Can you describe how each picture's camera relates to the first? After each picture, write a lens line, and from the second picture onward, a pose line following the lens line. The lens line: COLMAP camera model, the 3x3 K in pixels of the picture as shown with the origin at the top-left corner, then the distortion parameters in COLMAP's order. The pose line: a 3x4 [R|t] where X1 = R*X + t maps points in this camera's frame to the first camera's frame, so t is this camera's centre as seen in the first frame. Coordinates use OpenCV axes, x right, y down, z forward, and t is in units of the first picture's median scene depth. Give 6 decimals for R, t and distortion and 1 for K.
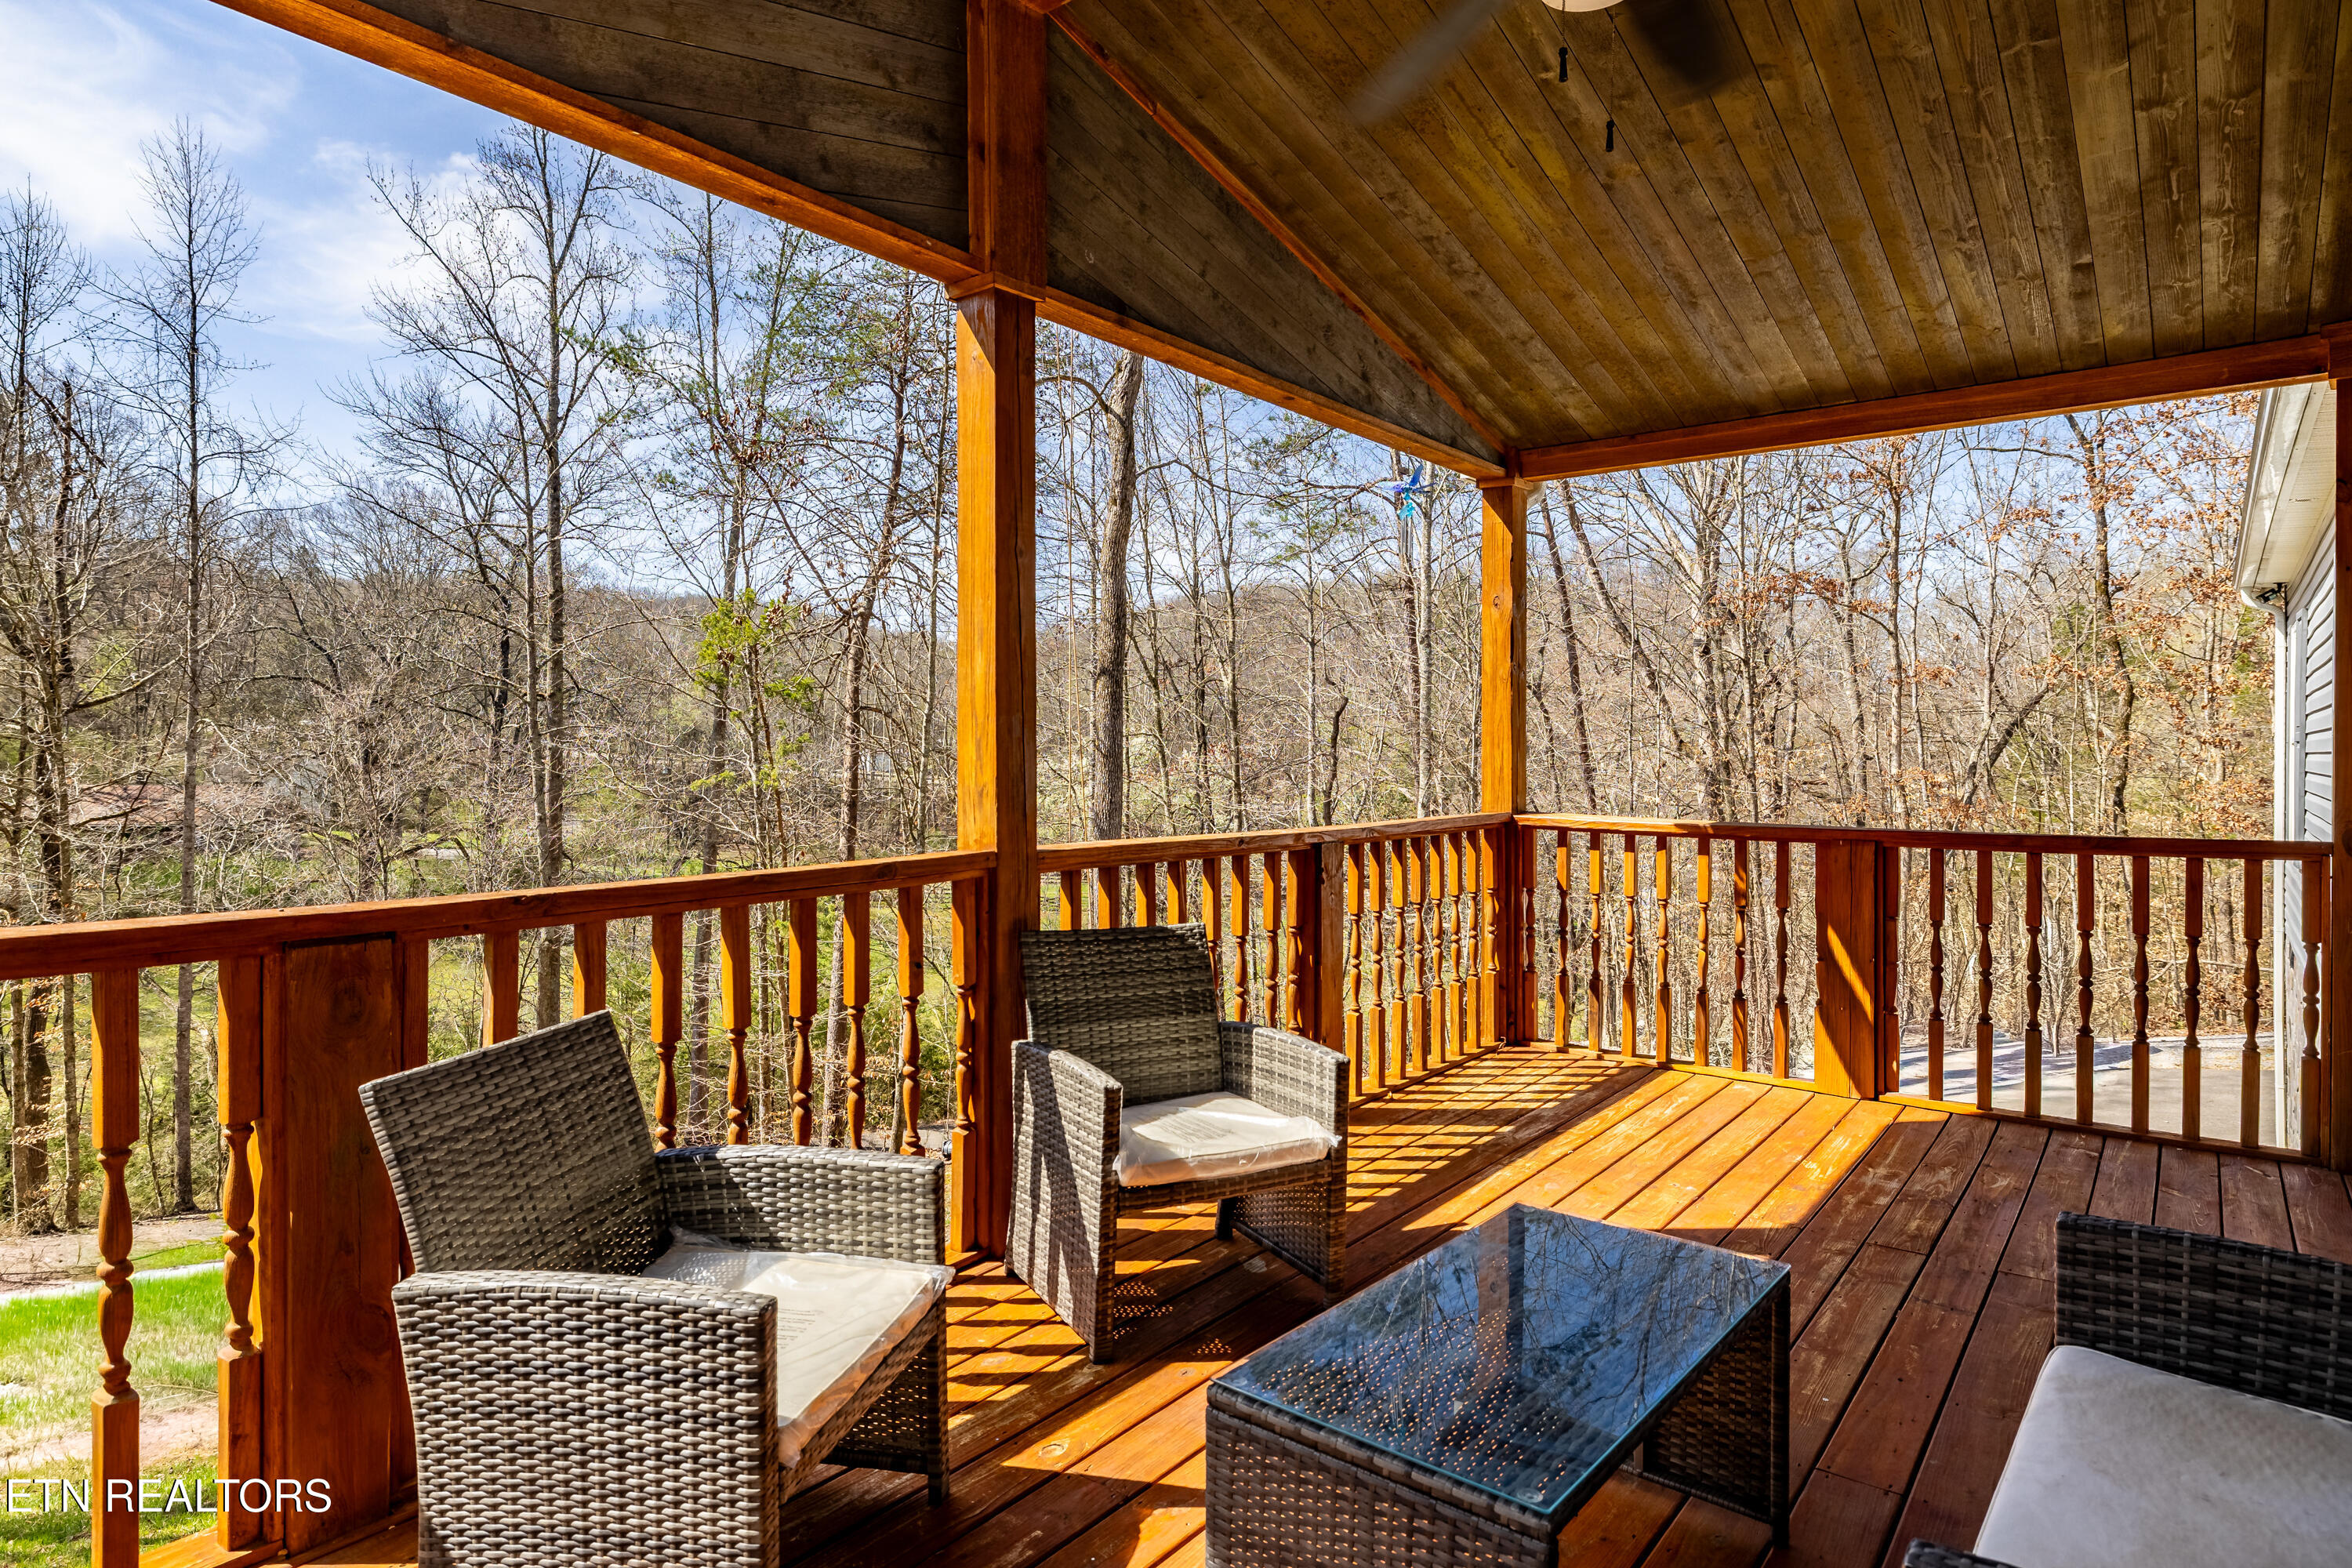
lens RADIAL K [[1357.5, 0, 1176.0], [0, 1357.5, 784.0], [0, 0, 1]] dist [-0.004603, -0.001442]
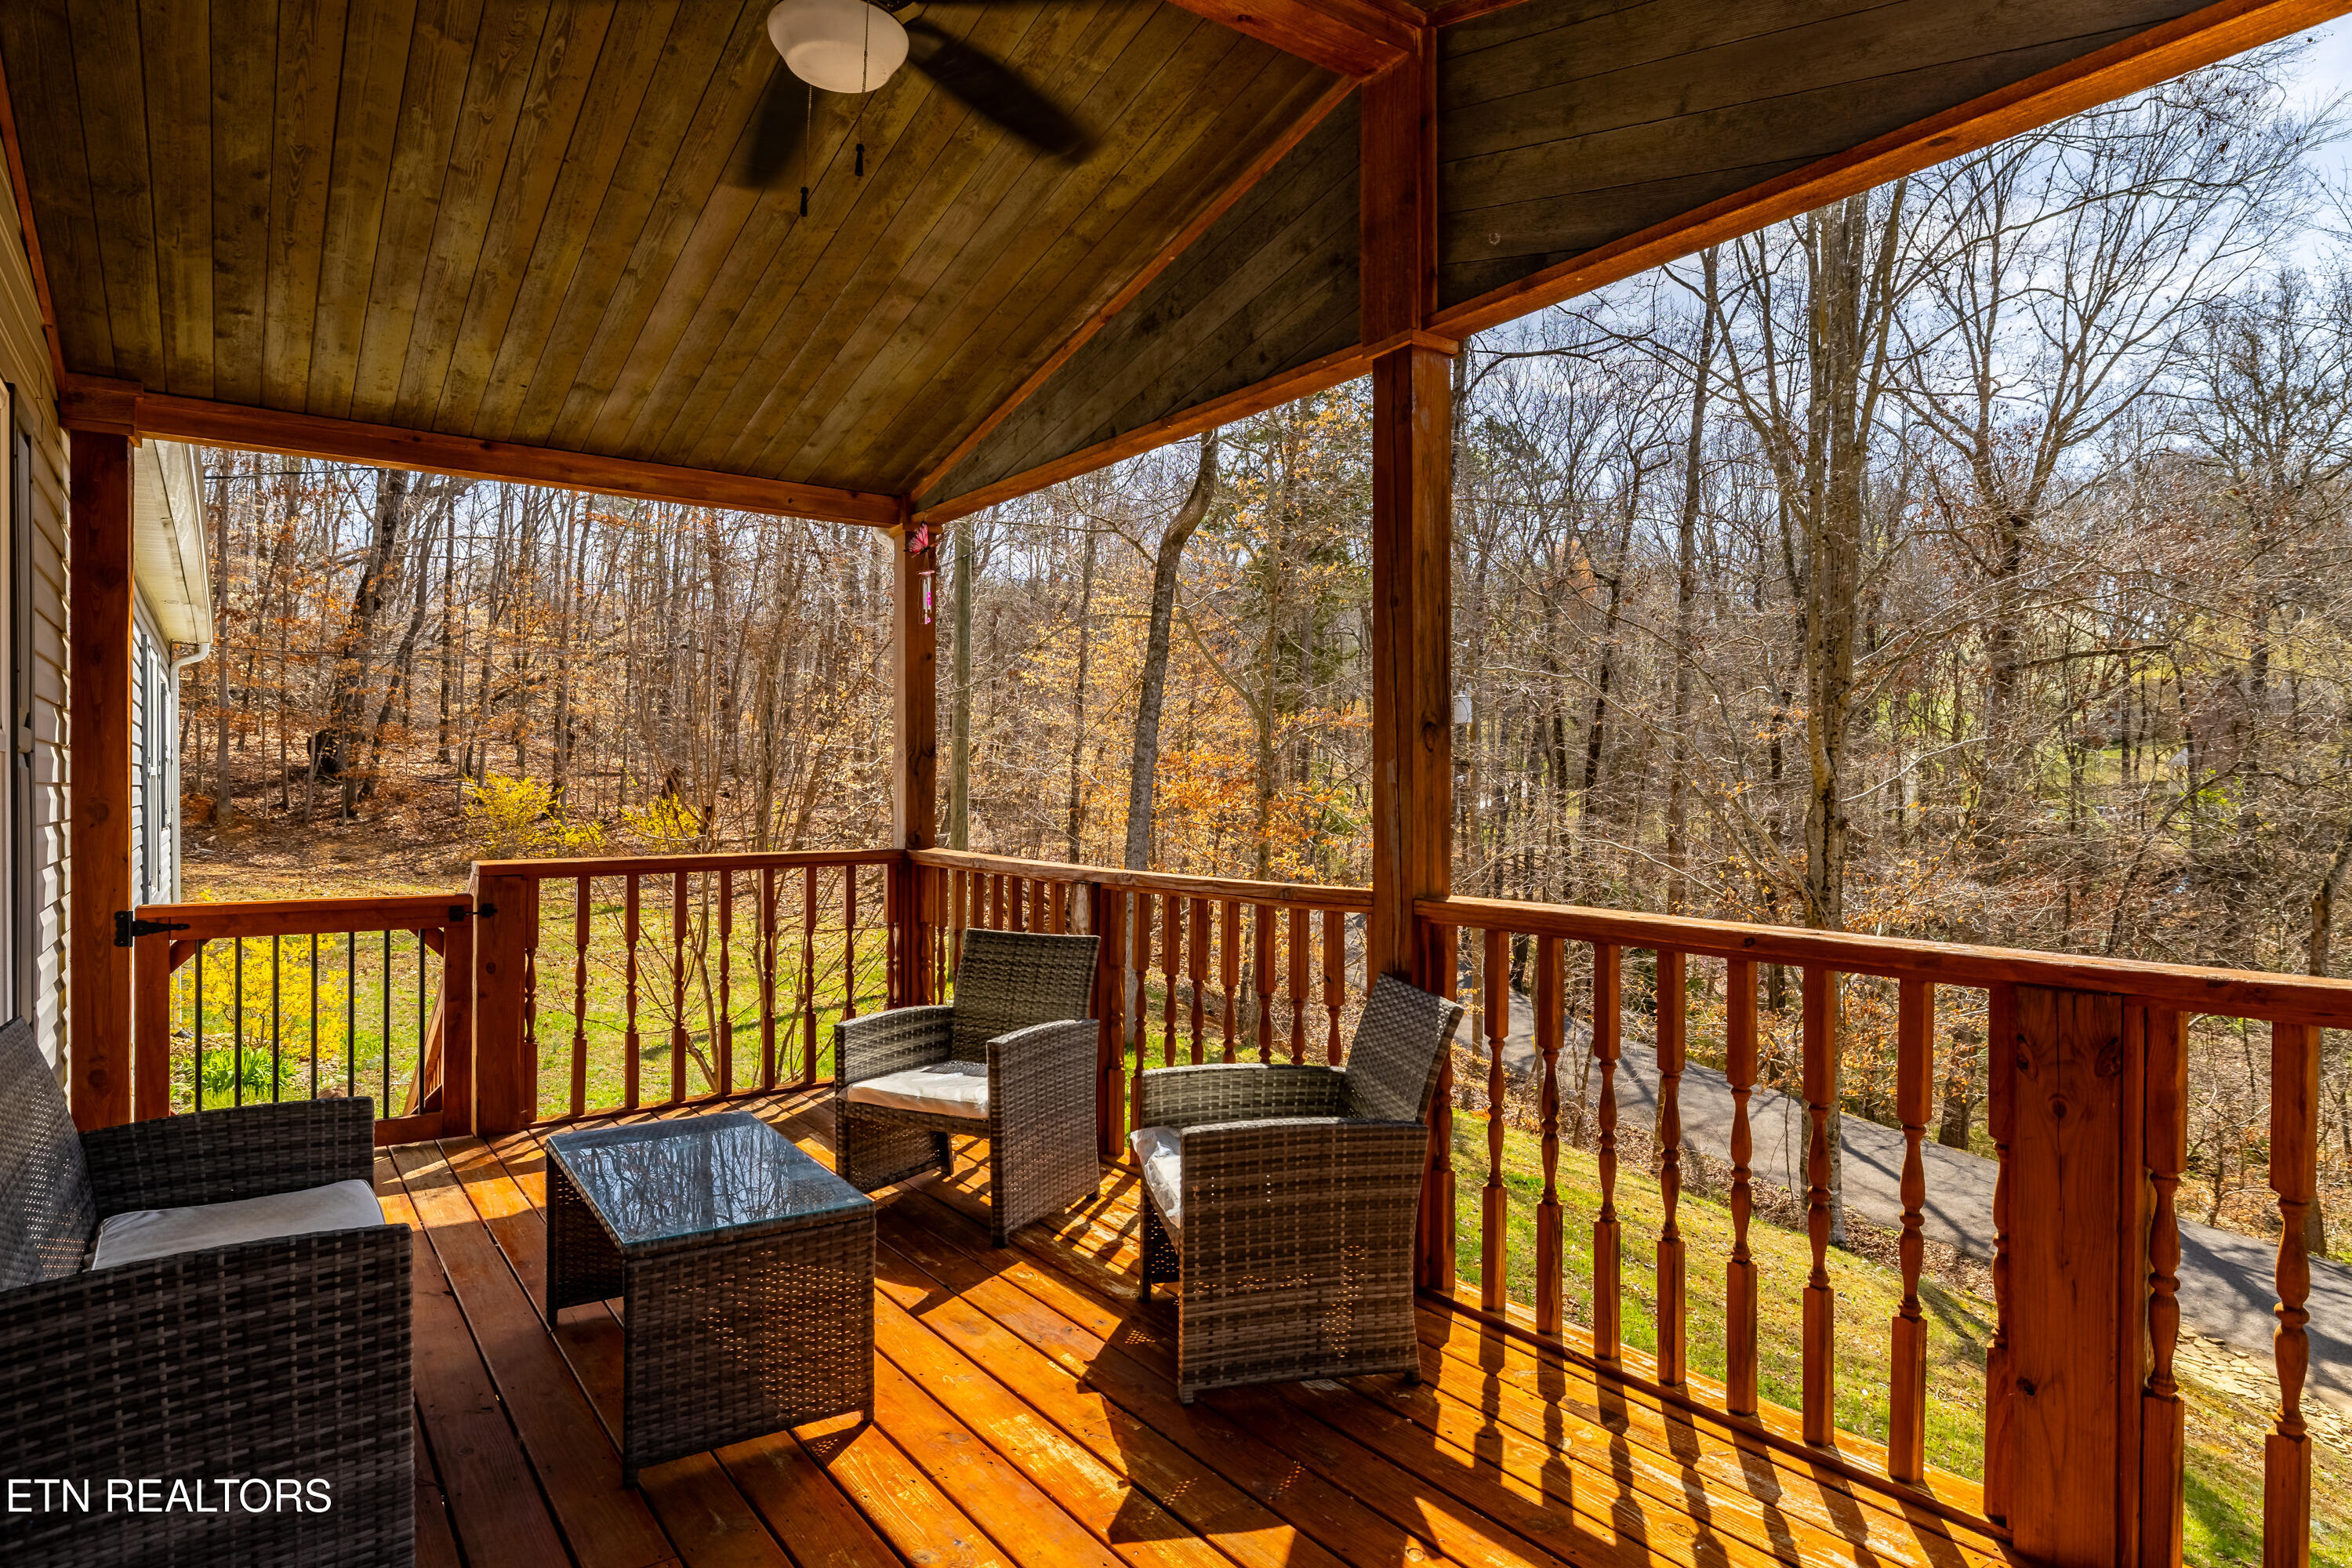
lens RADIAL K [[1357.5, 0, 1176.0], [0, 1357.5, 784.0], [0, 0, 1]] dist [-0.004603, -0.001442]
pose [[-0.311017, 0.005034, -0.950391, 0.975413], [-0.009304, 0.999922, 0.008341, -0.043338], [0.950359, 0.011436, -0.310946, 1.247380]]
